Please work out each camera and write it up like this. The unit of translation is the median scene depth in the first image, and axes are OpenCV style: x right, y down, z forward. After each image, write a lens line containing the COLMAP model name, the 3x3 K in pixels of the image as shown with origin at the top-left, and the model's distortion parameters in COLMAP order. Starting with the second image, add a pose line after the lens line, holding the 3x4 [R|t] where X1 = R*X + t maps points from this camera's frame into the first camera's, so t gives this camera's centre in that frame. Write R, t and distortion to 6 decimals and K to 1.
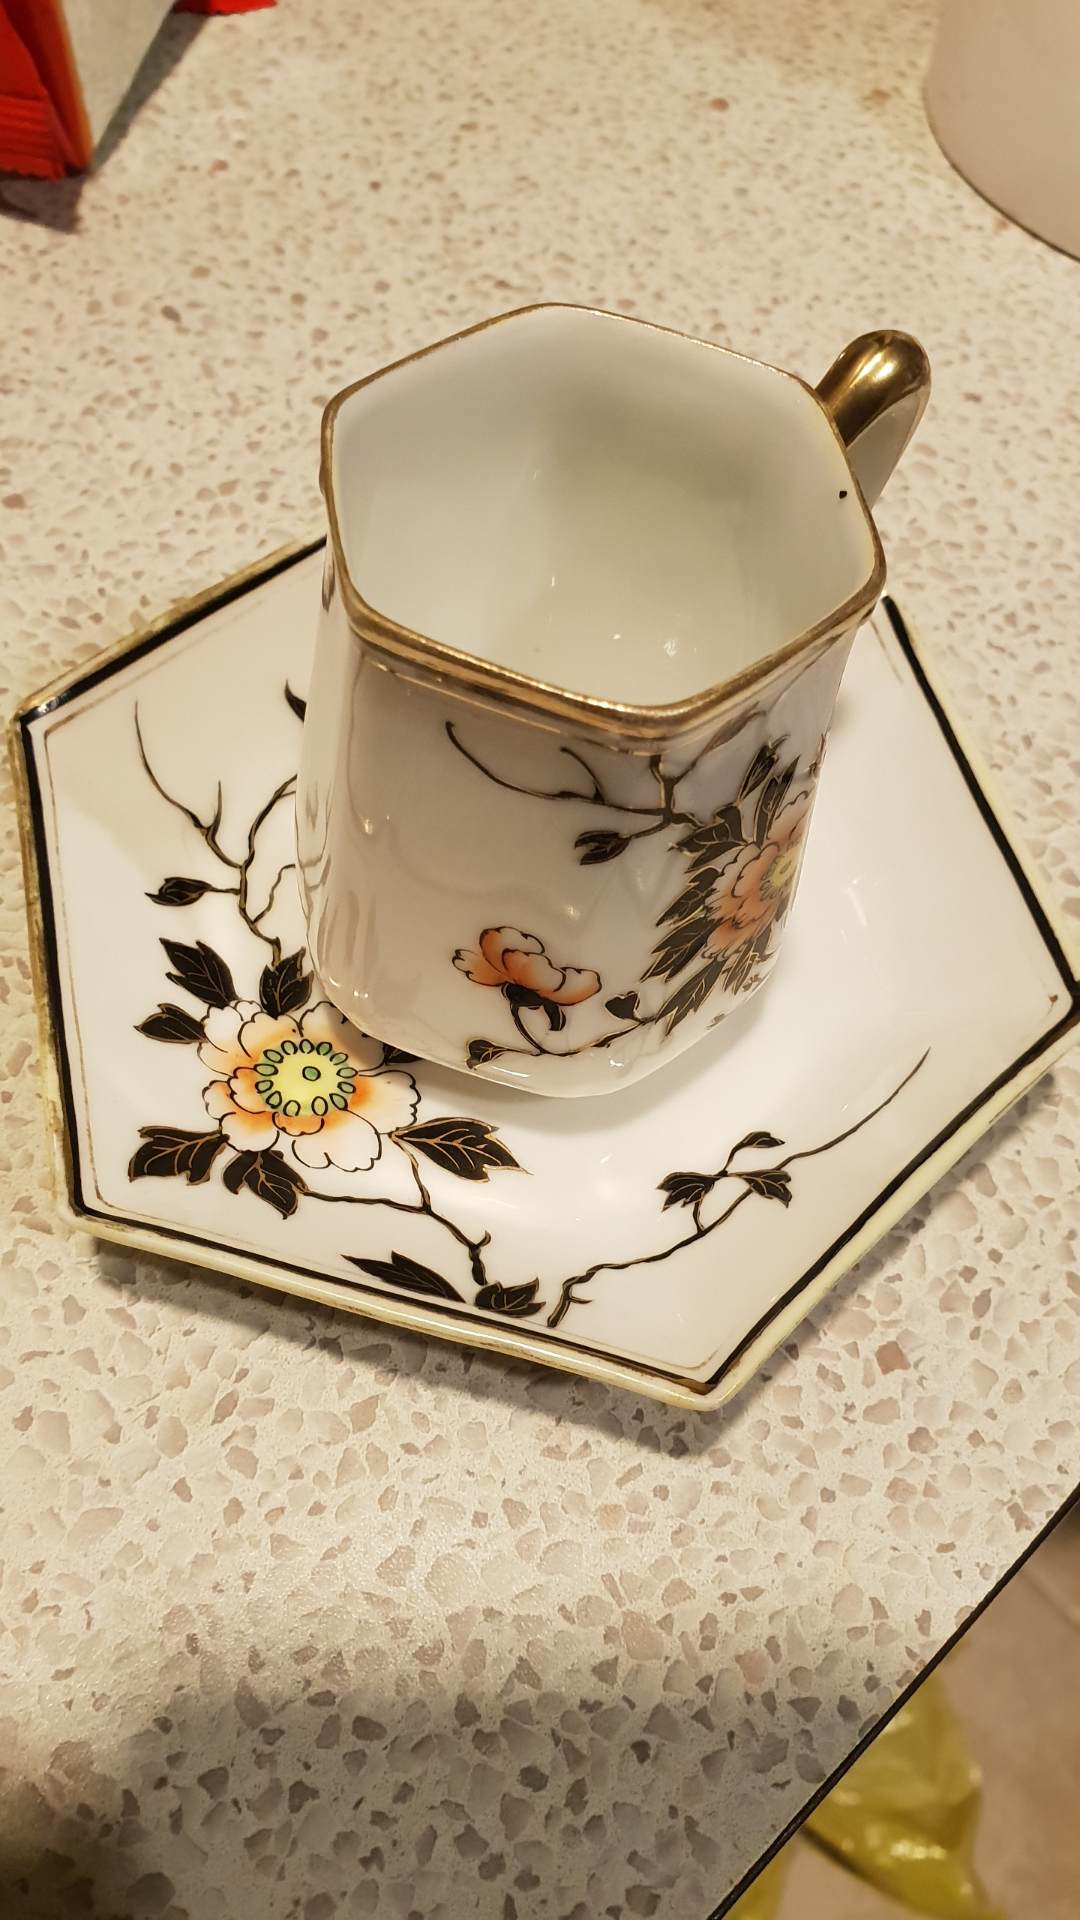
lens RADIAL K [[1600.6, 0, 540.0], [0, 1600.6, 960.0], [0, 0, 1]] dist [-0.049310, 0.016588]
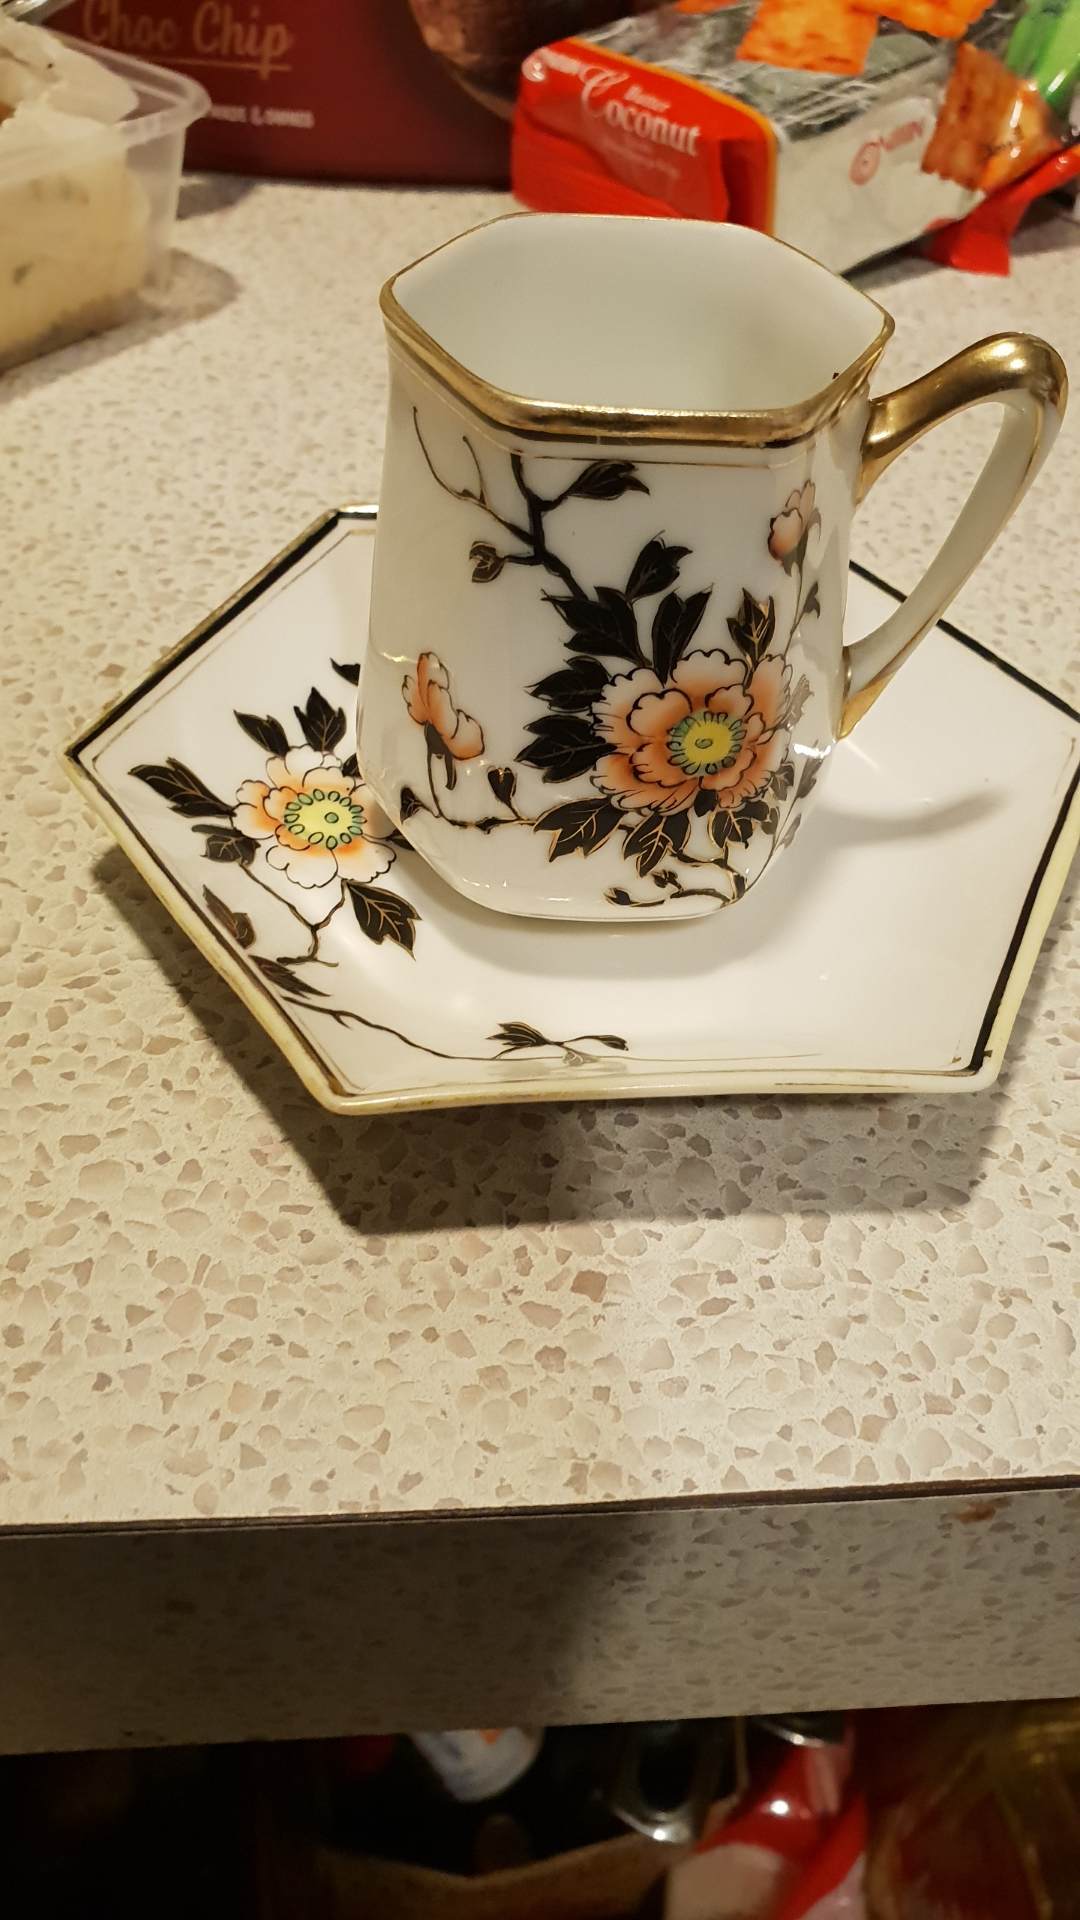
lens RADIAL K [[1533.0, 0, 530.6], [0, 1533.0, 960.0], [0, 0, 1]] dist [0.053962, -0.263912]
pose [[0.770848, 0.423329, -0.476011, 0.551152], [-0.528143, 0.842513, -0.106001, 0.206152], [0.356172, 0.333112, 0.873028, 0.137444]]
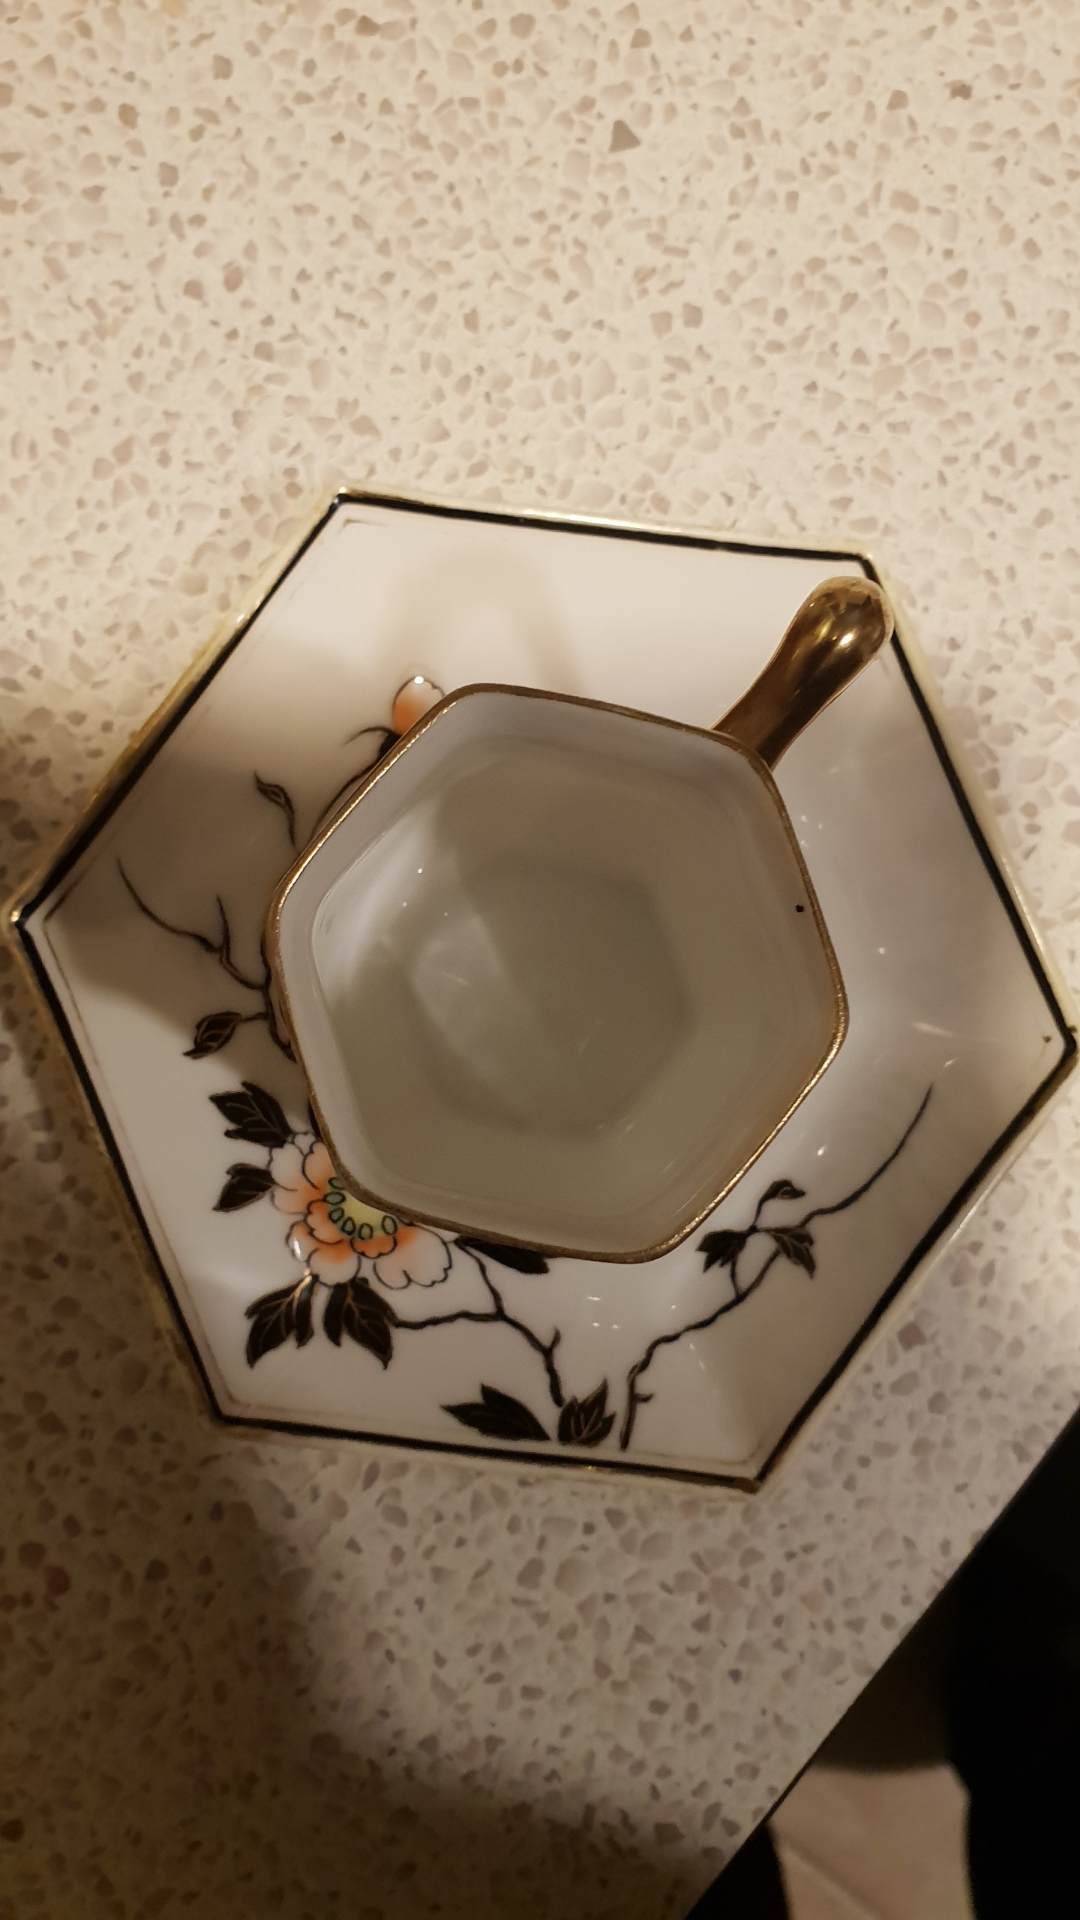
lens RADIAL K [[1578.4, 0, 540.0], [0, 1578.4, 960.0], [0, 0, 1]] dist [-0.097040, 0.140922]
pose [[0.985706, -0.150543, -0.075628, 0.080651], [0.168304, 0.859905, 0.481909, -0.602985], [-0.007516, -0.487750, 0.872951, 0.129763]]
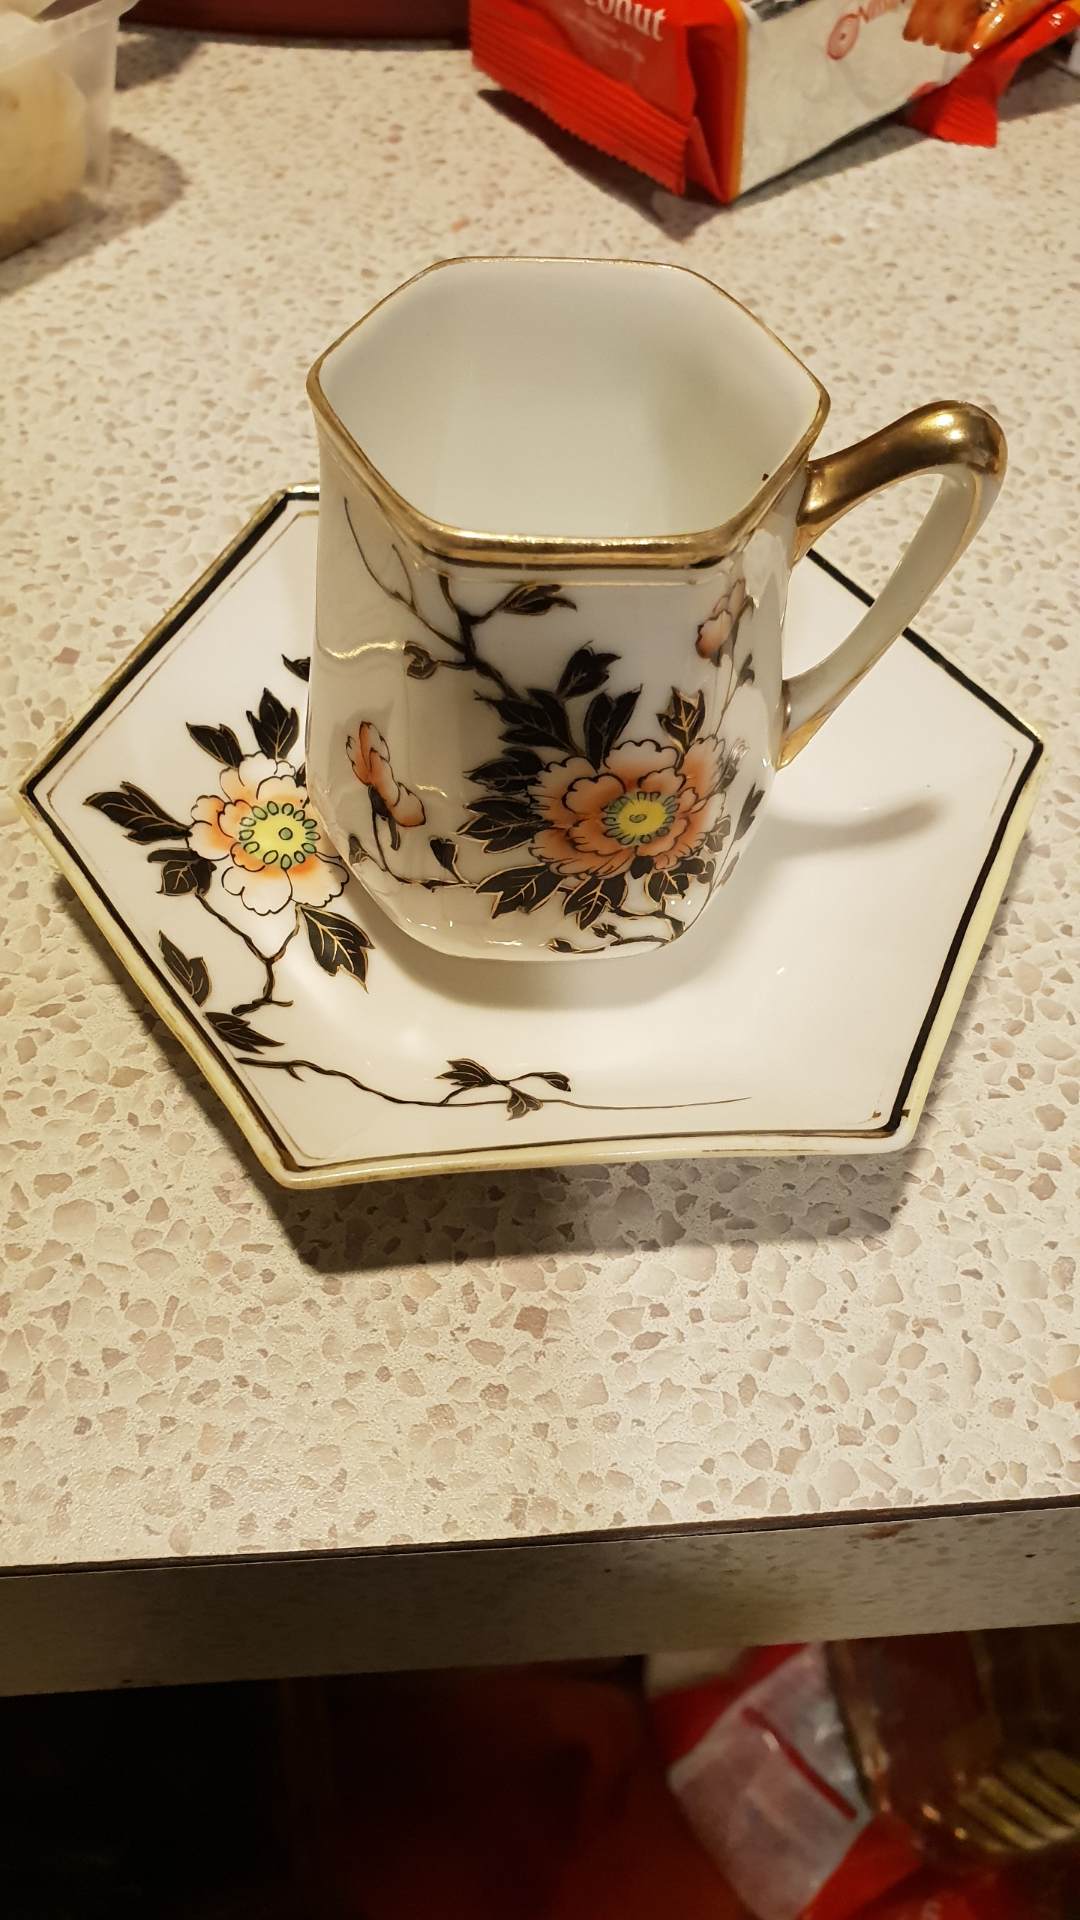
lens RADIAL K [[1545.5, 0, 525.0], [0, 1545.5, 947.7], [0, 0, 1]] dist [0.008956, -0.108967]
pose [[0.775028, 0.478603, -0.412639, 0.515385], [-0.520257, 0.853907, 0.013252, 0.038079], [0.358698, 0.204408, 0.910798, 0.060539]]
